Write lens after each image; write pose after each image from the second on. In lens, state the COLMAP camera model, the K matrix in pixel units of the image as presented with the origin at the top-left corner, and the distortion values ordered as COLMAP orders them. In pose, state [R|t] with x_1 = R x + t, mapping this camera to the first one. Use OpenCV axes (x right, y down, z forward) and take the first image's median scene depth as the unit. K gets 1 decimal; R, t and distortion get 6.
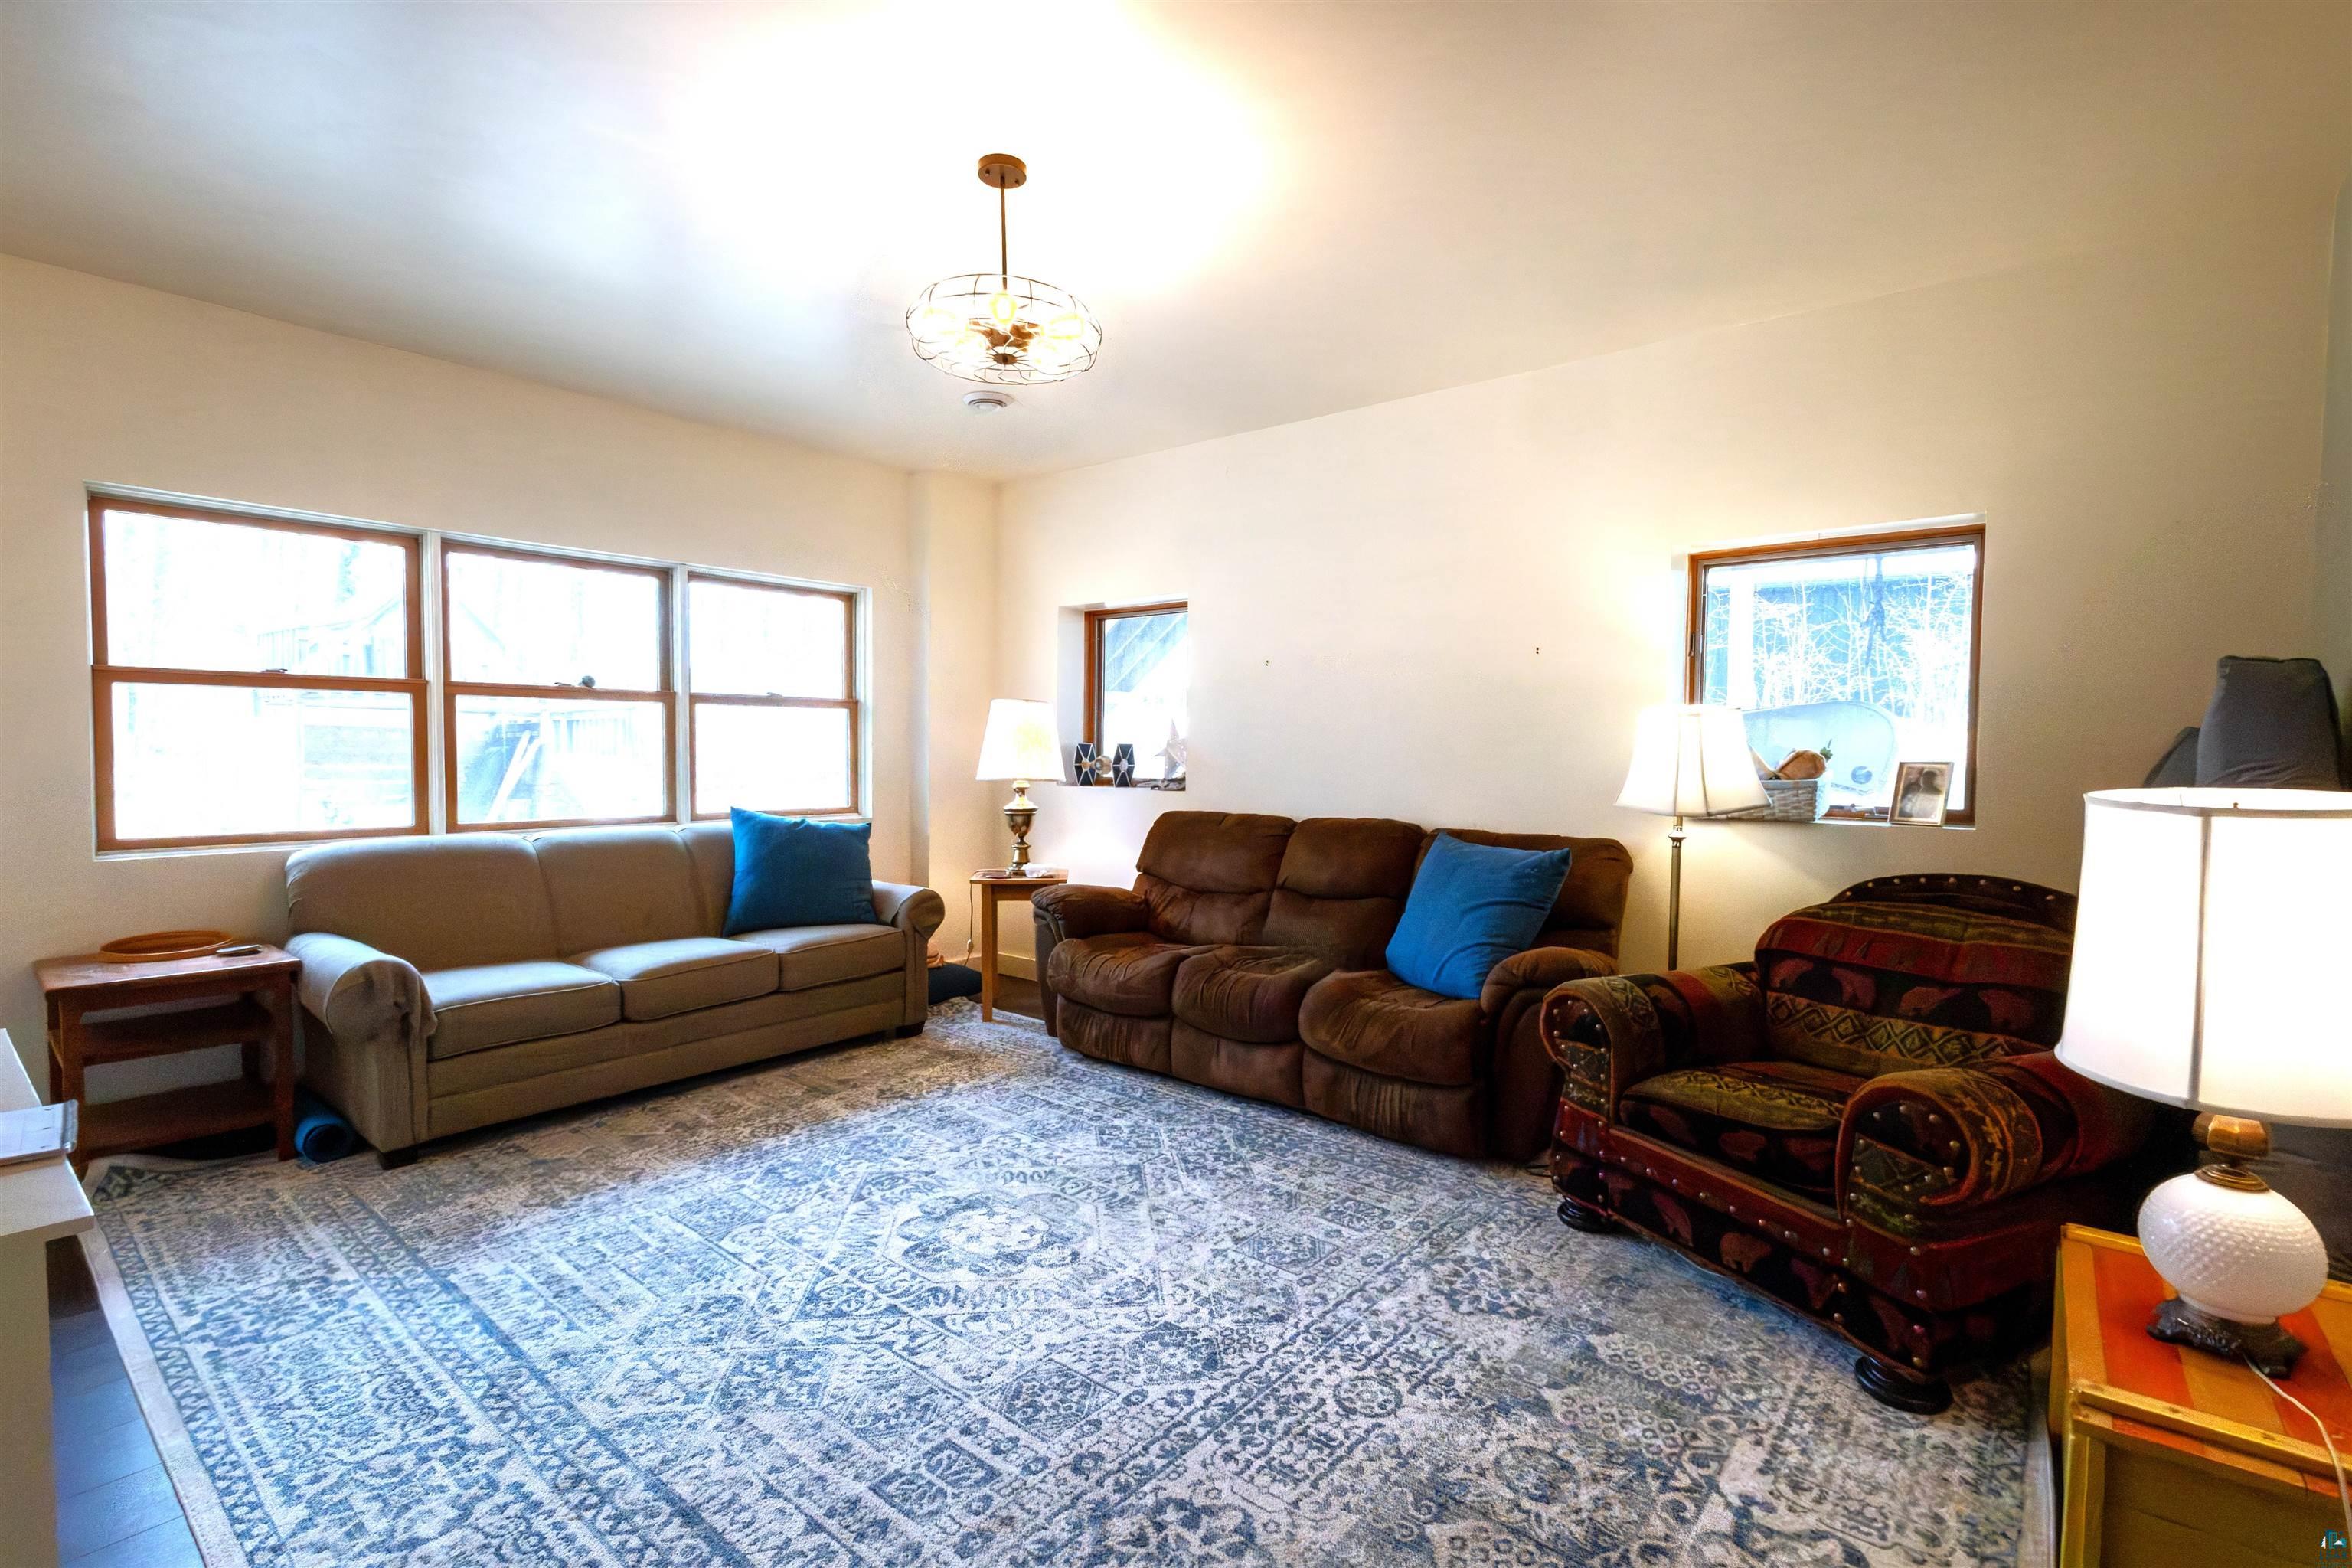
lens RADIAL K [[1076.9, 0, 1183.5], [0, 1076.9, 795.5], [0, 0, 1]] dist [0.008281, -0.000622]
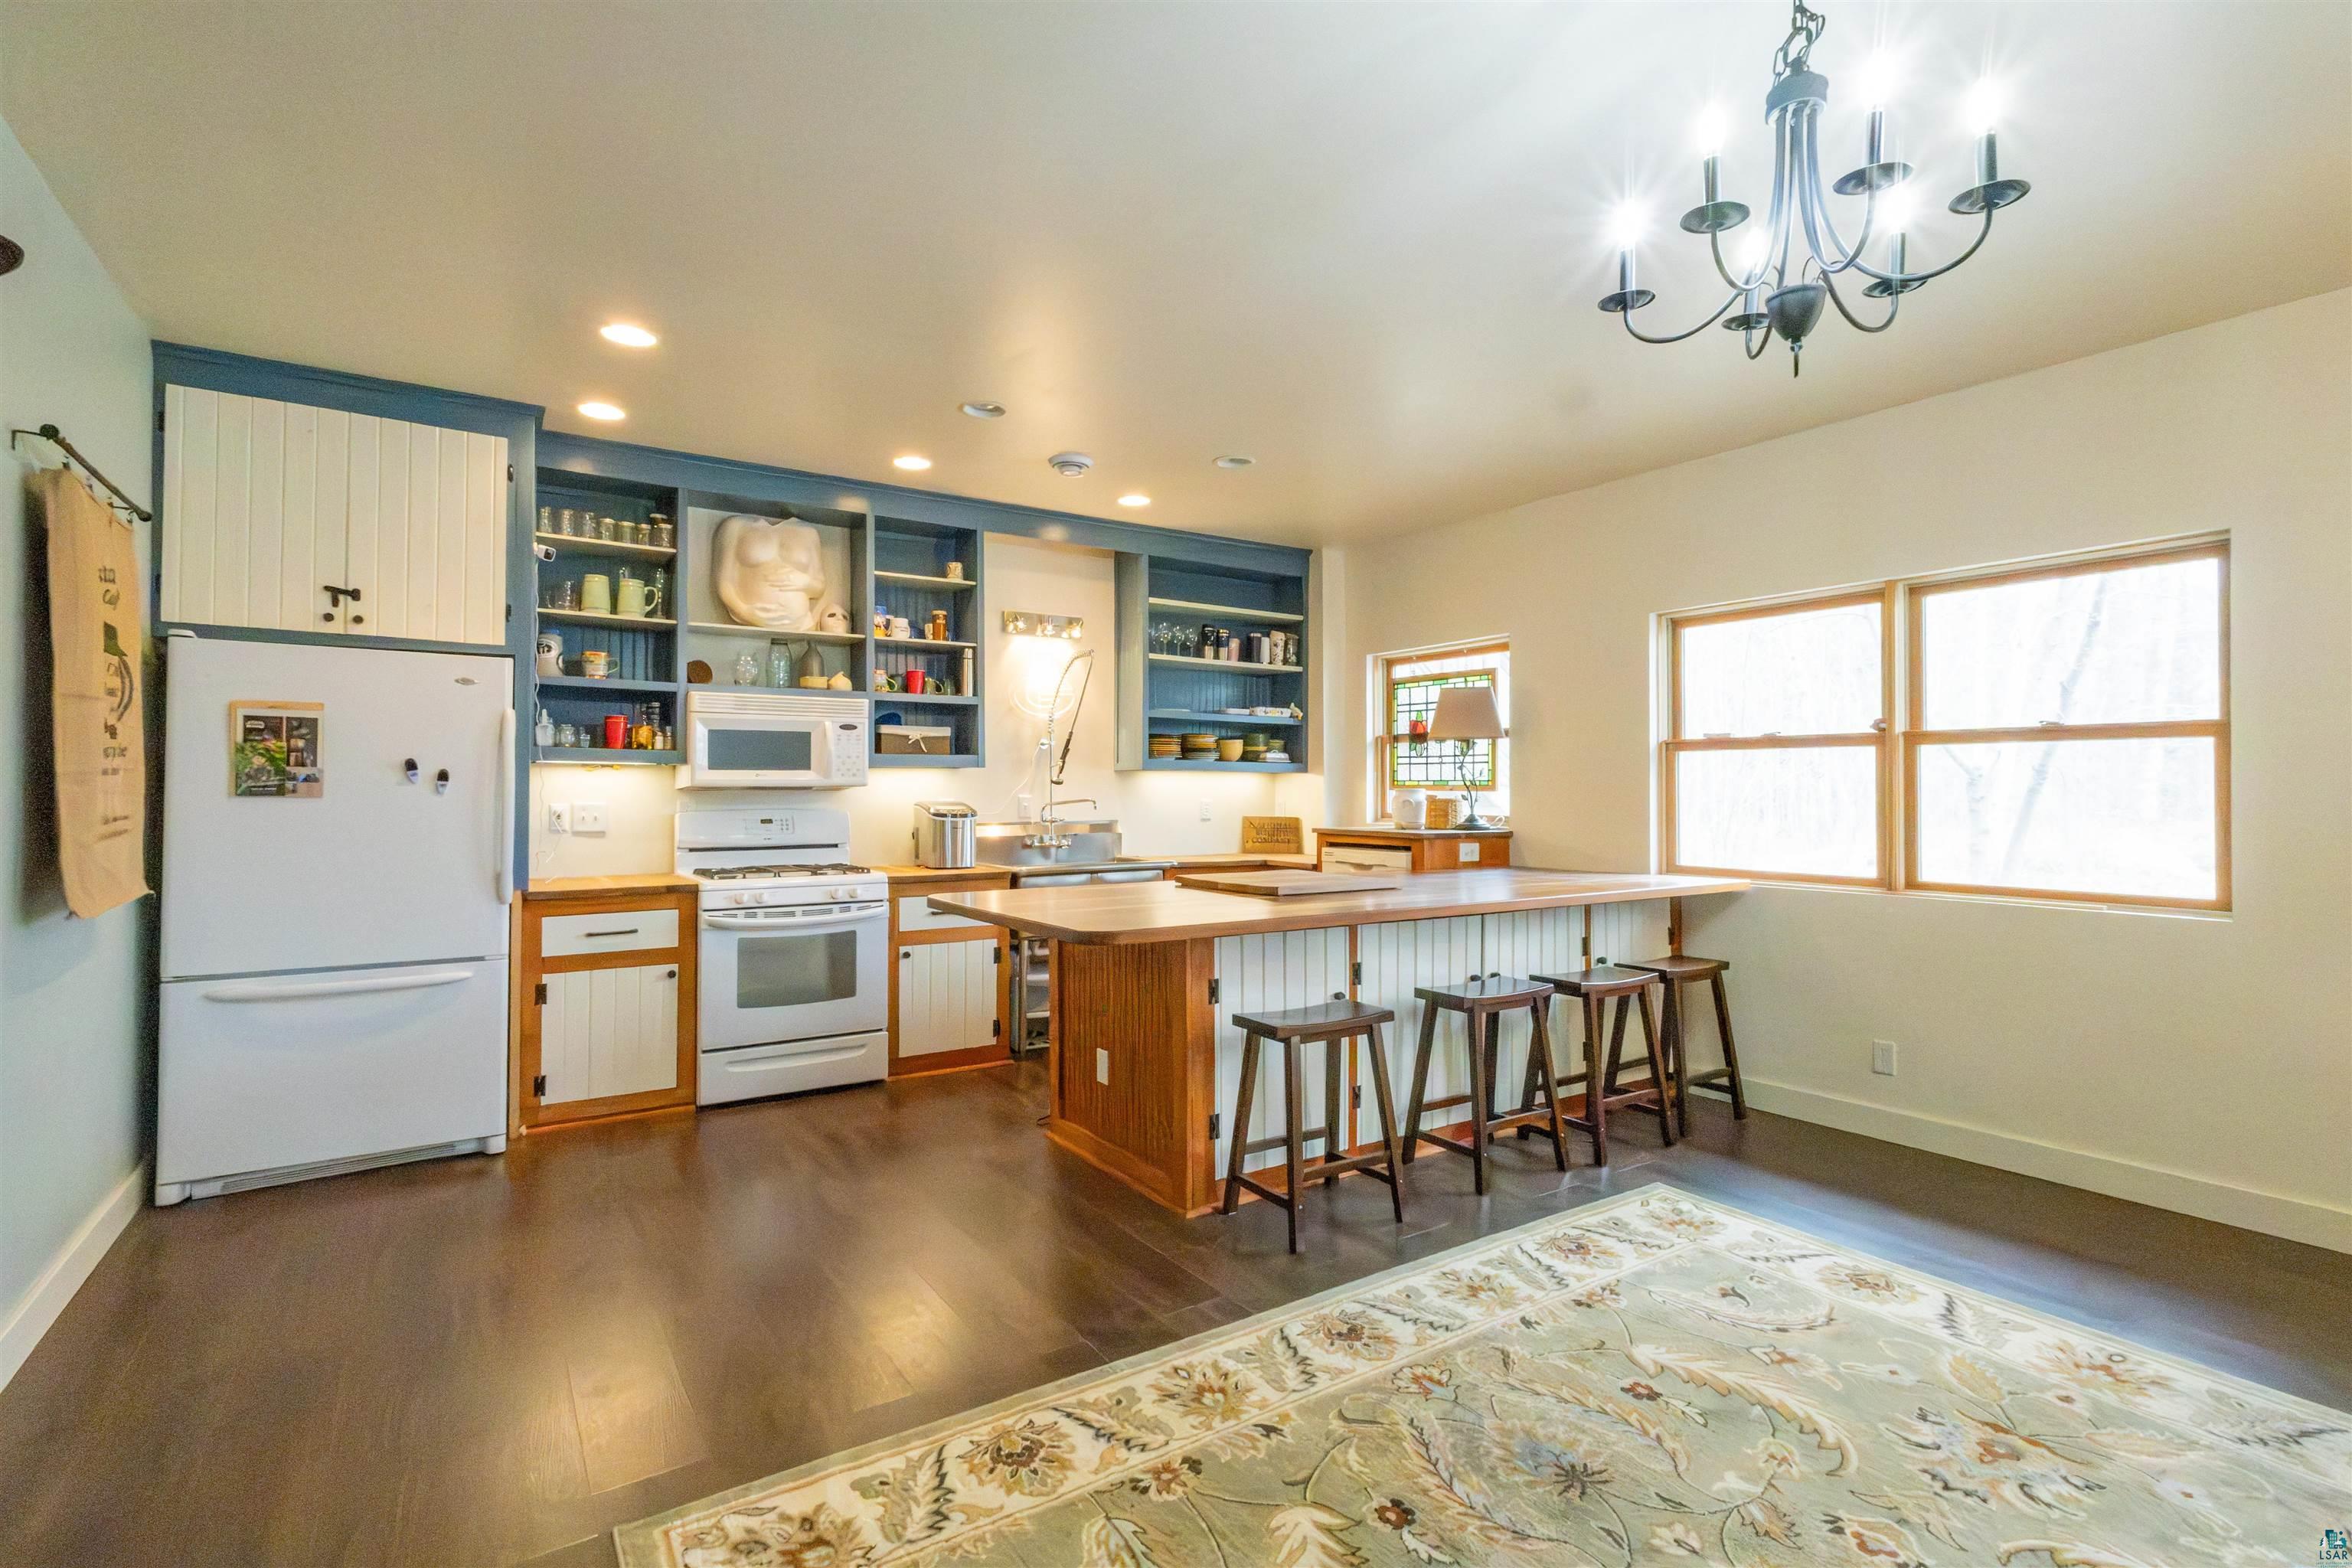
lens RADIAL K [[1076.9, 0, 1186.0], [0, 1076.9, 779.2], [0, 0, 1]] dist [0.008281, -0.000622]
pose [[-0.288143, -0.013855, -0.957487, 3.675192], [-0.048582, 0.998819, 0.000167, -0.283054], [0.956354, 0.046564, -0.288475, 5.859607]]
